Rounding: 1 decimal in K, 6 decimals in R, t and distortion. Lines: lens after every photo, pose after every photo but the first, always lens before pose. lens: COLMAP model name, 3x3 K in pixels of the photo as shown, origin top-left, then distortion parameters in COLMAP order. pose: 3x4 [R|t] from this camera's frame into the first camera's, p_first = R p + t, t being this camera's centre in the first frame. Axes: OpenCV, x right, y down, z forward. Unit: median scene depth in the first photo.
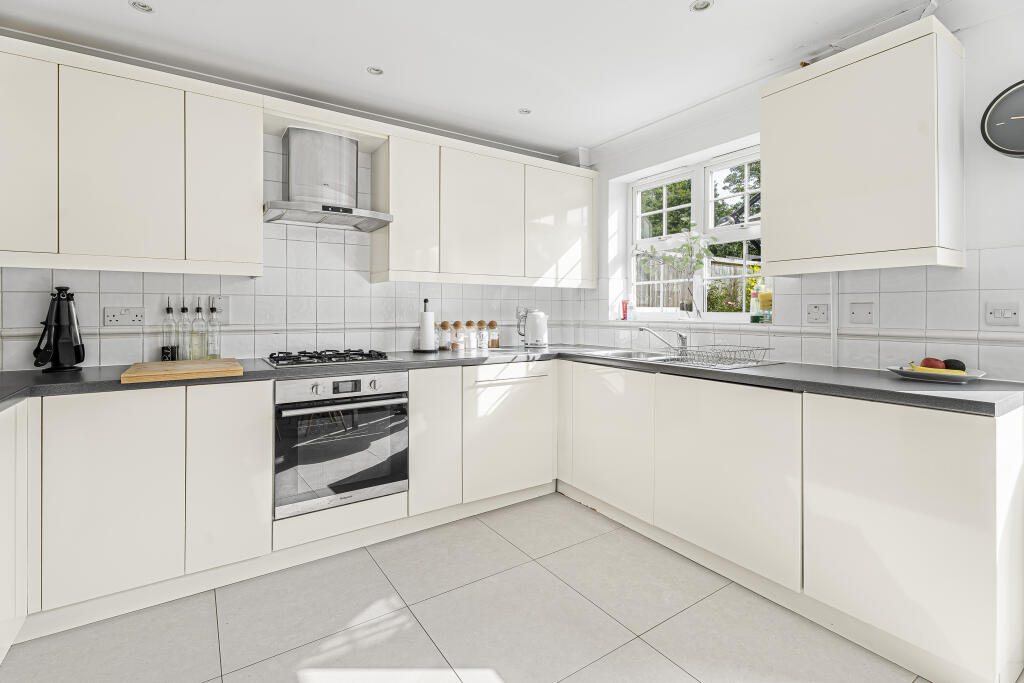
lens RADIAL K [[462.2, 0, 495.5], [0, 462.2, 320.2], [0, 0, 1]] dist [0.010710, -0.000044]
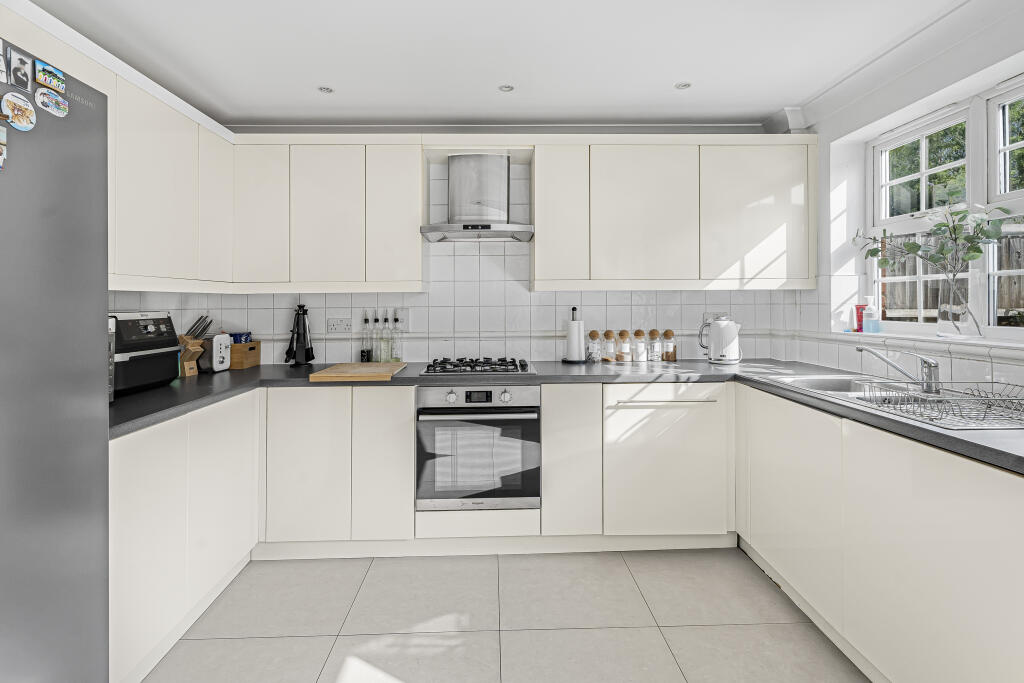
lens RADIAL K [[479.8, 0, 509.5], [0, 479.8, 304.6], [0, 0, 1]] dist [0.003181, 0.000187]
pose [[0.852188, -0.007443, -0.523182, 0.253222], [0.000690, 0.999914, -0.013102, -0.040967], [0.523235, 0.010804, 0.852120, 0.092742]]
